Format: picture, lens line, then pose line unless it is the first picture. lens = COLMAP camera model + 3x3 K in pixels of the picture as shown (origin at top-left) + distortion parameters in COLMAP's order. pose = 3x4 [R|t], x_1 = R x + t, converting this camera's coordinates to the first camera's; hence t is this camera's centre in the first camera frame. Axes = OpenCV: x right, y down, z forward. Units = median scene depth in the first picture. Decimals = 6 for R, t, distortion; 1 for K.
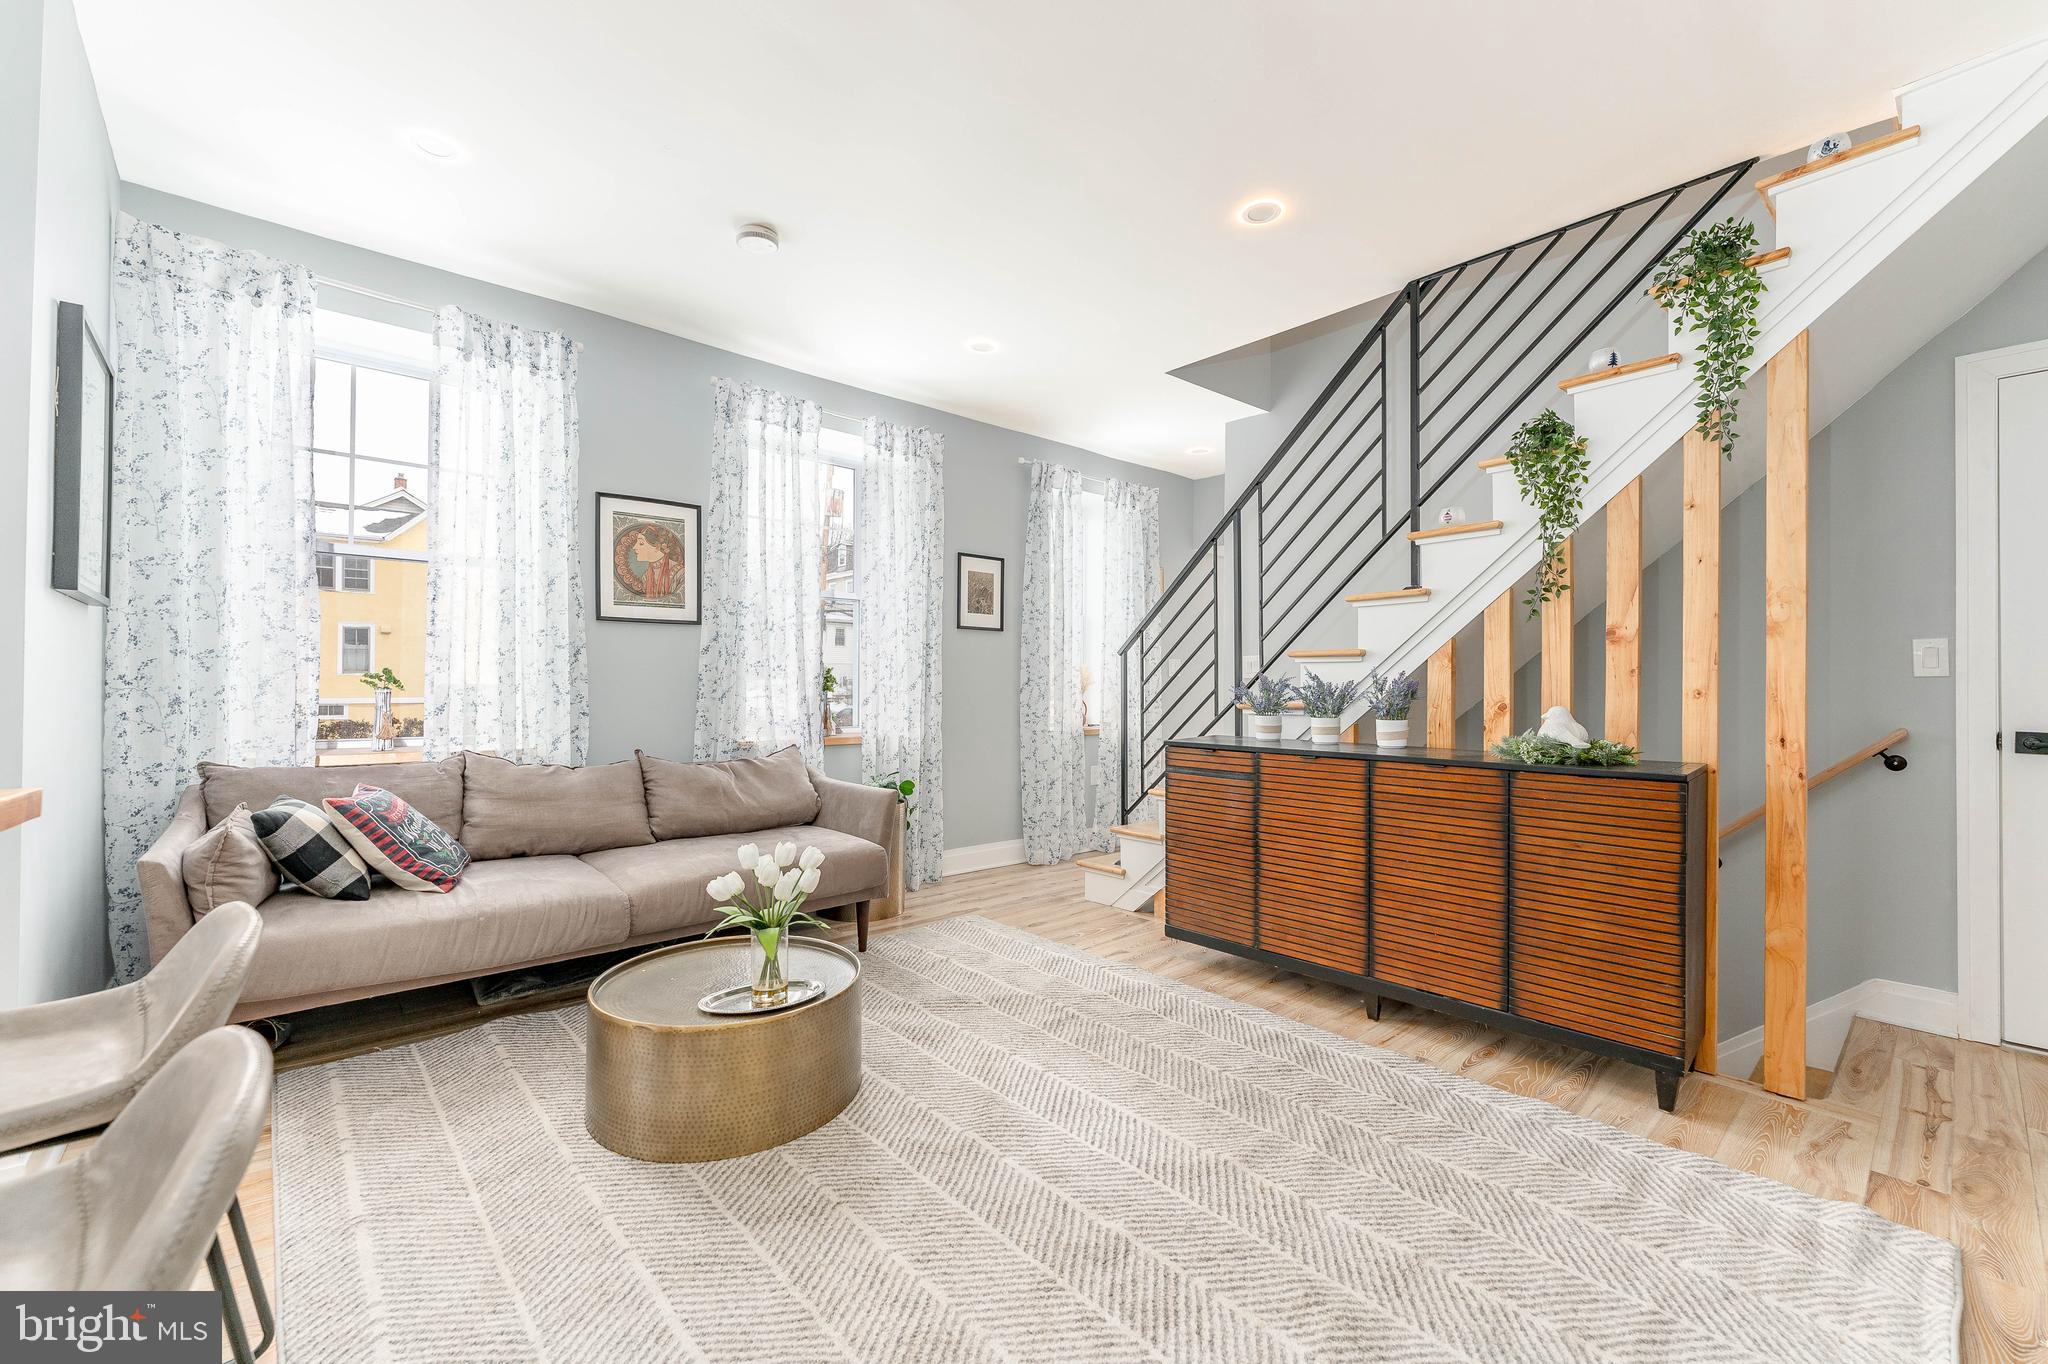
lens RADIAL K [[828.3, 0, 1013.1], [0, 828.3, 680.3], [0, 0, 1]] dist [-0.001313, 0.001405]
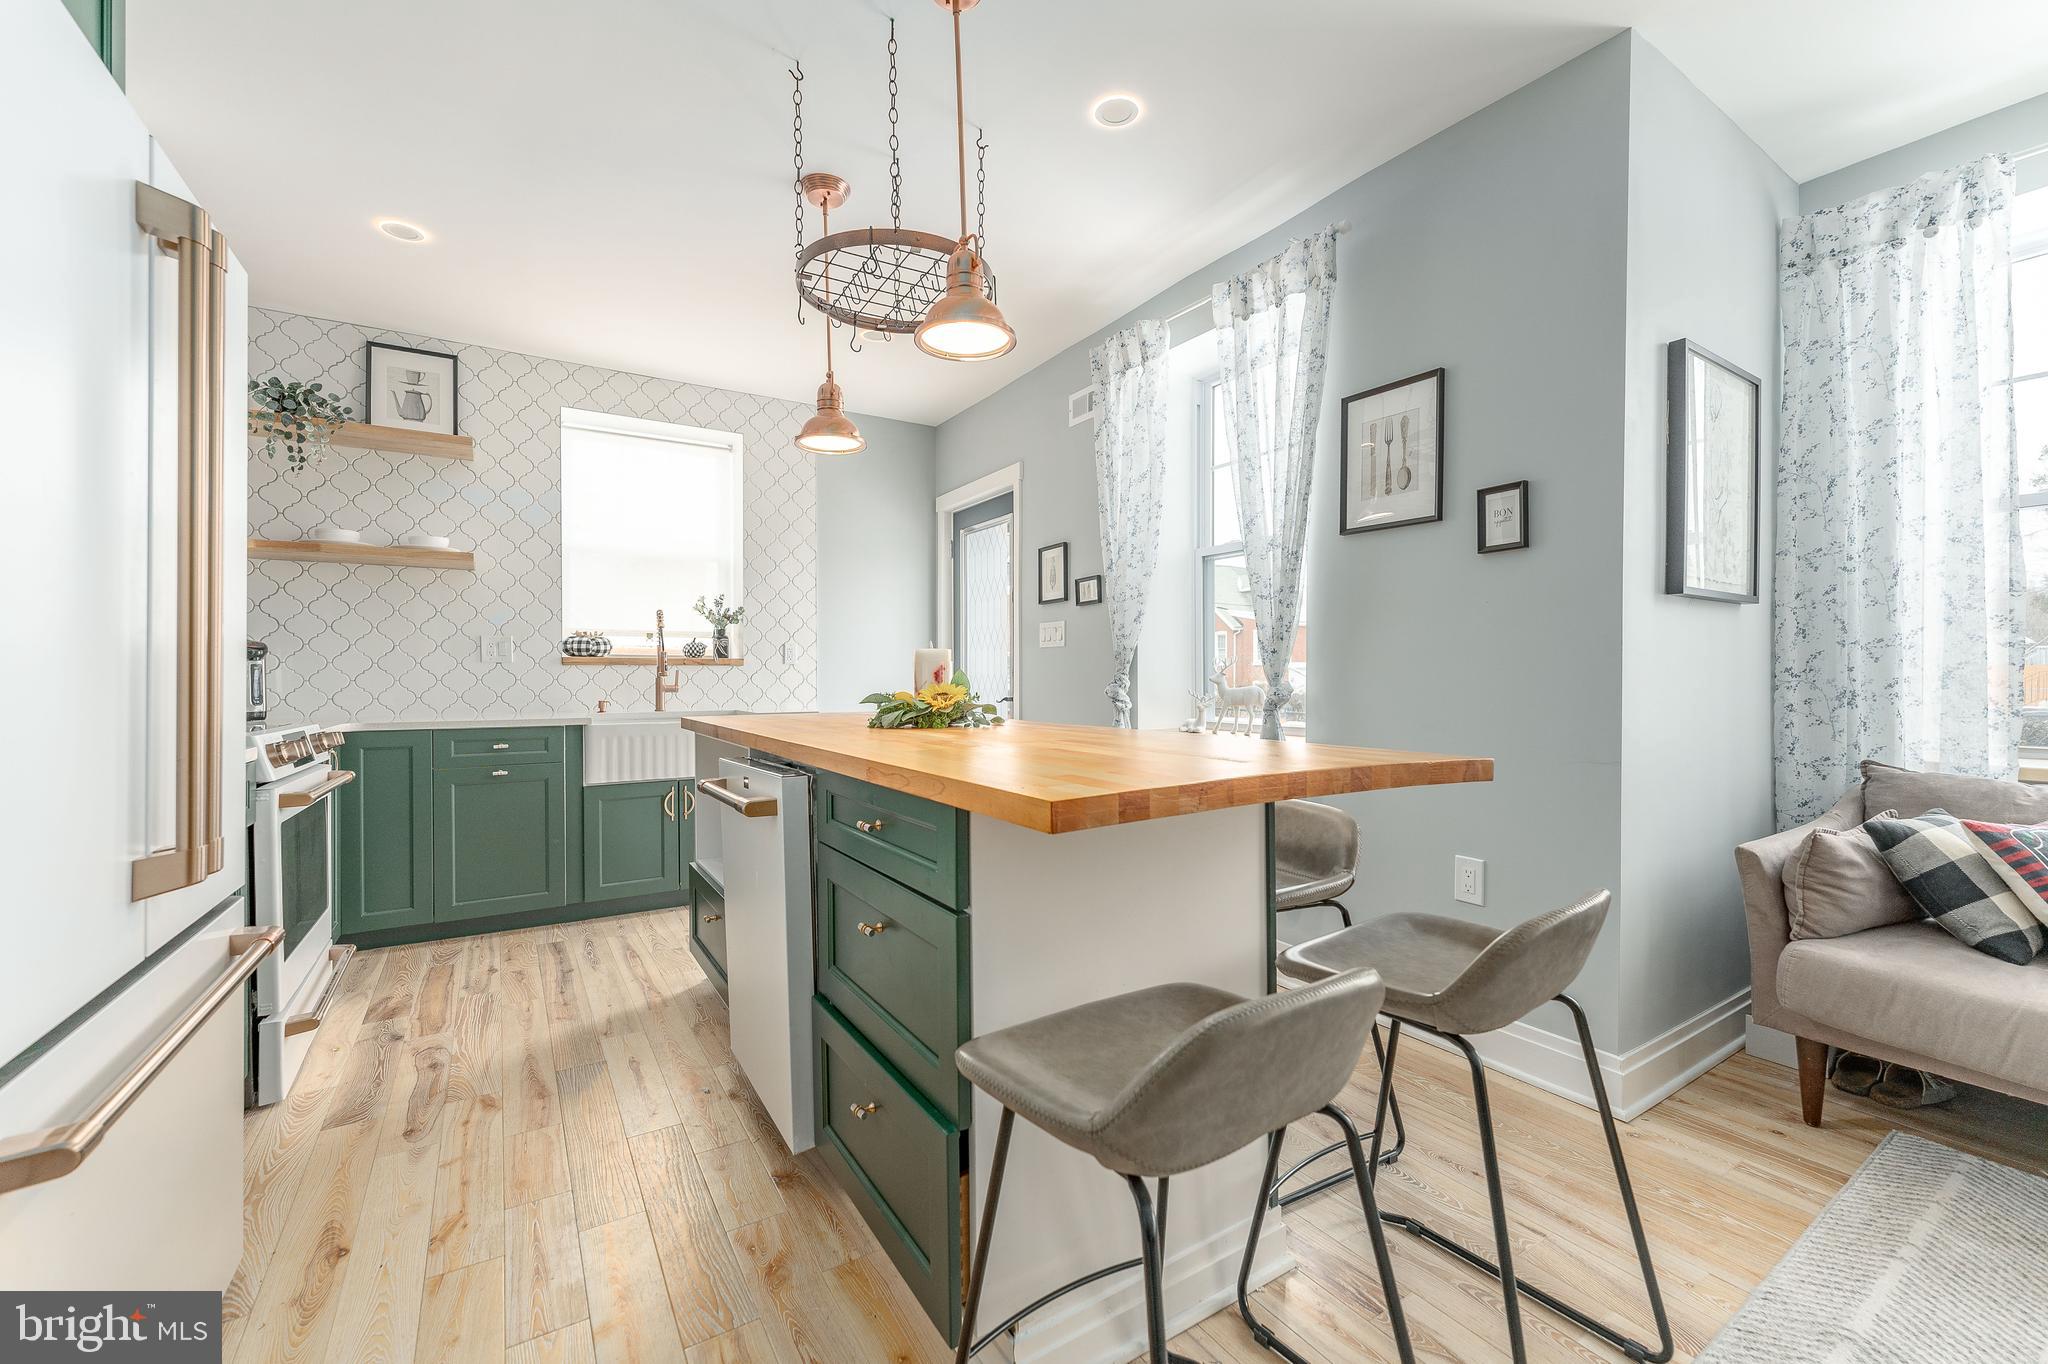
lens RADIAL K [[828.3, 0, 1020.6], [0, 828.3, 682.6], [0, 0, 1]] dist [-0.001313, 0.001405]
pose [[-0.159633, 0.002354, -0.987174, 0.088709], [0.010190, 0.999948, 0.000737, 0.001213], [0.987124, -0.009942, -0.159649, 0.206013]]
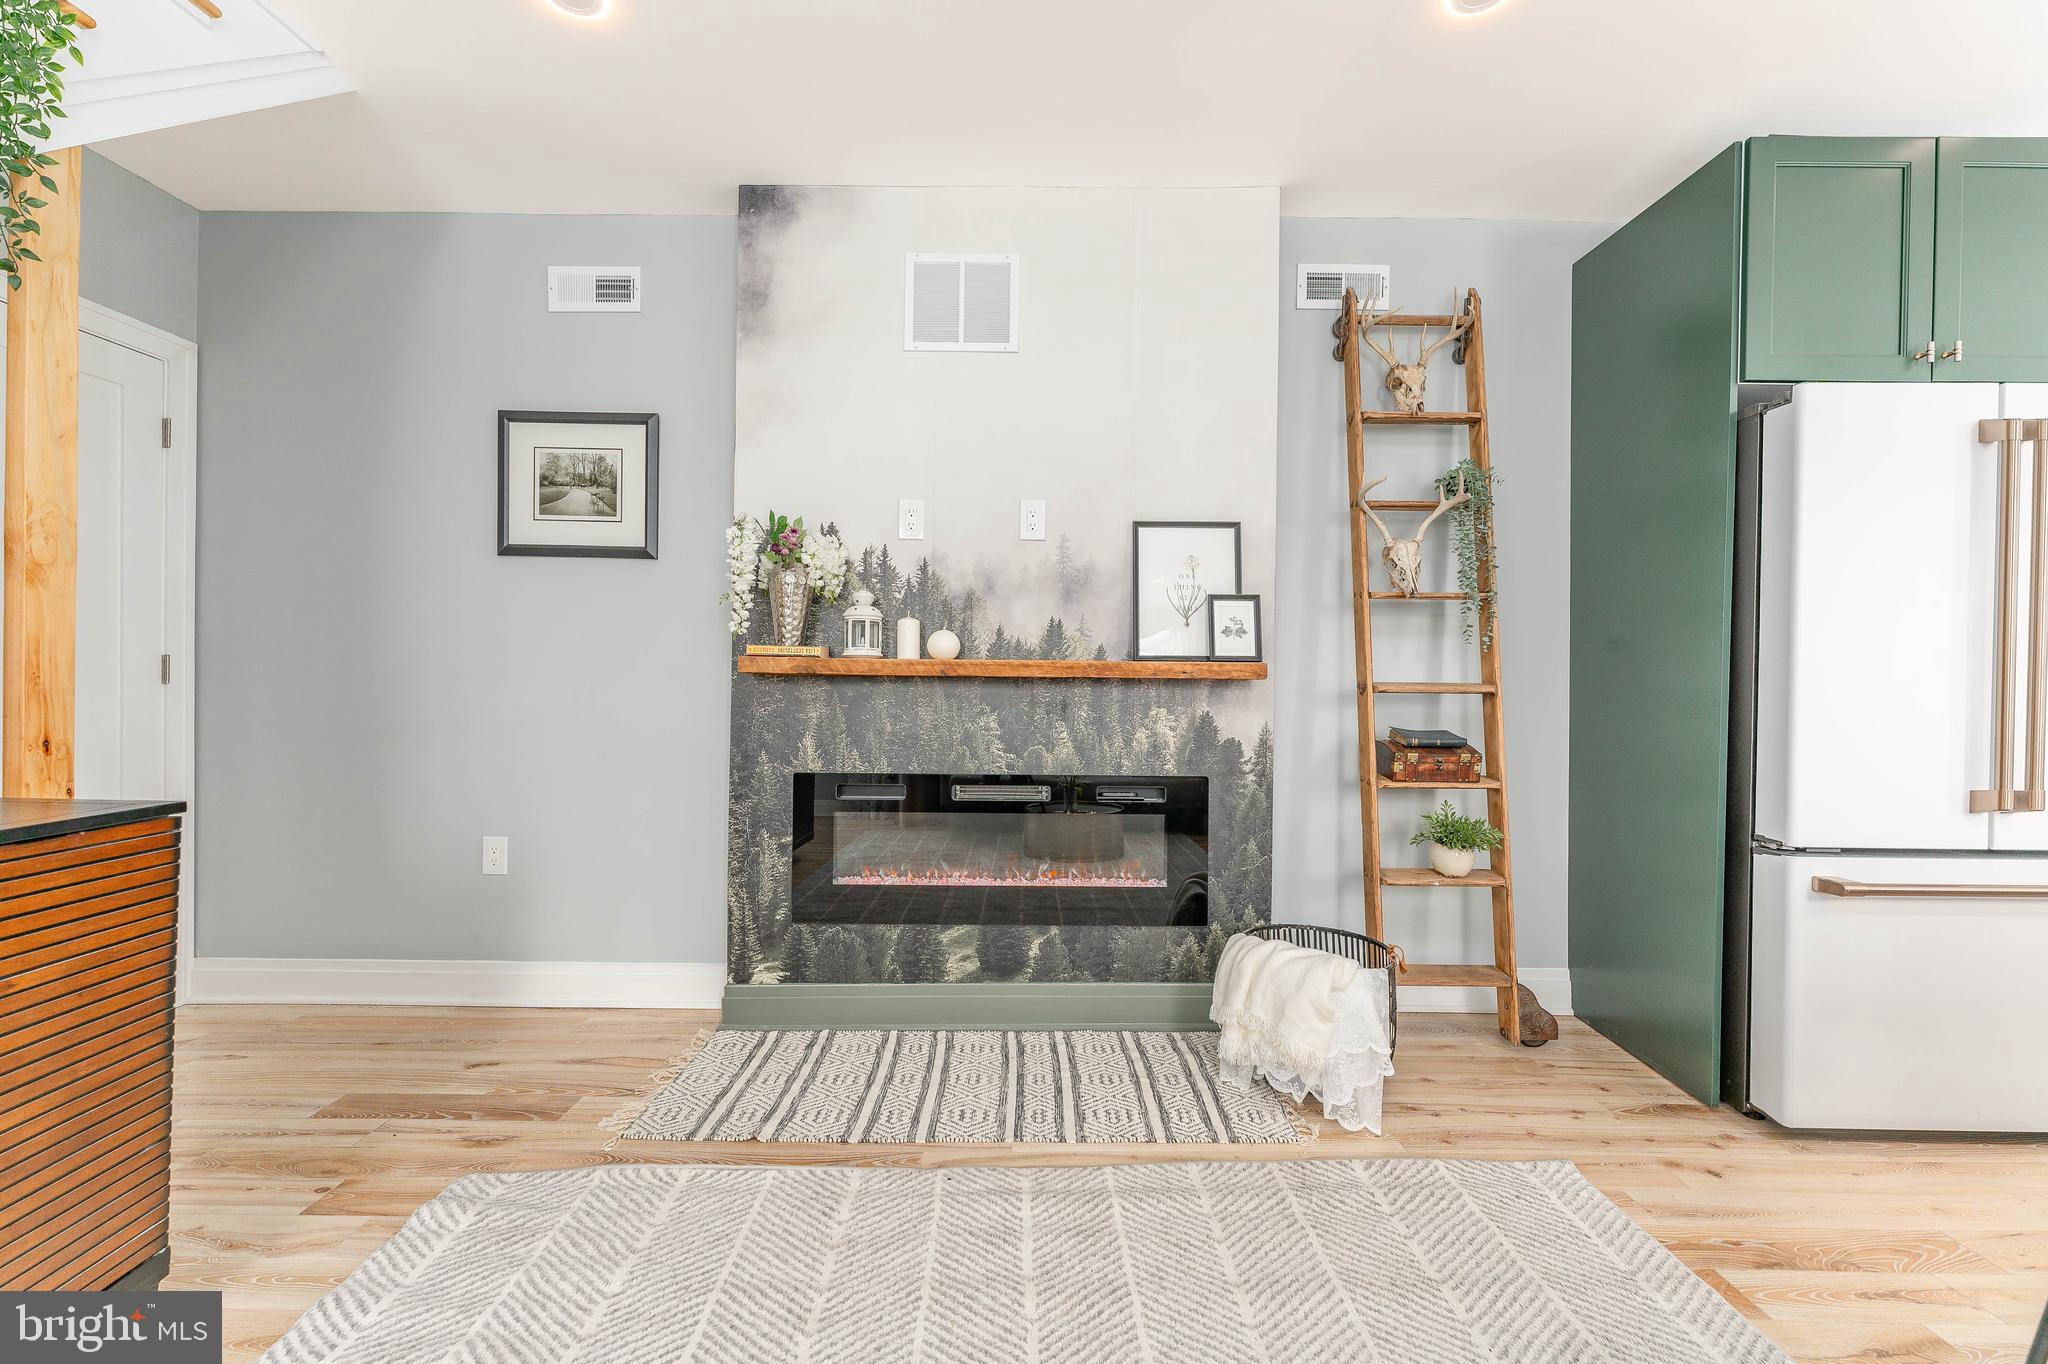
lens RADIAL K [[828.3, 0, 1021.8], [0, 828.3, 679.1], [0, 0, 1]] dist [-0.001313, 0.001405]
pose [[-0.755806, -0.015159, 0.654620, -0.081614], [-0.021920, 0.999757, -0.002157, 0.004285], [-0.654428, -0.015979, -0.755955, 0.825912]]
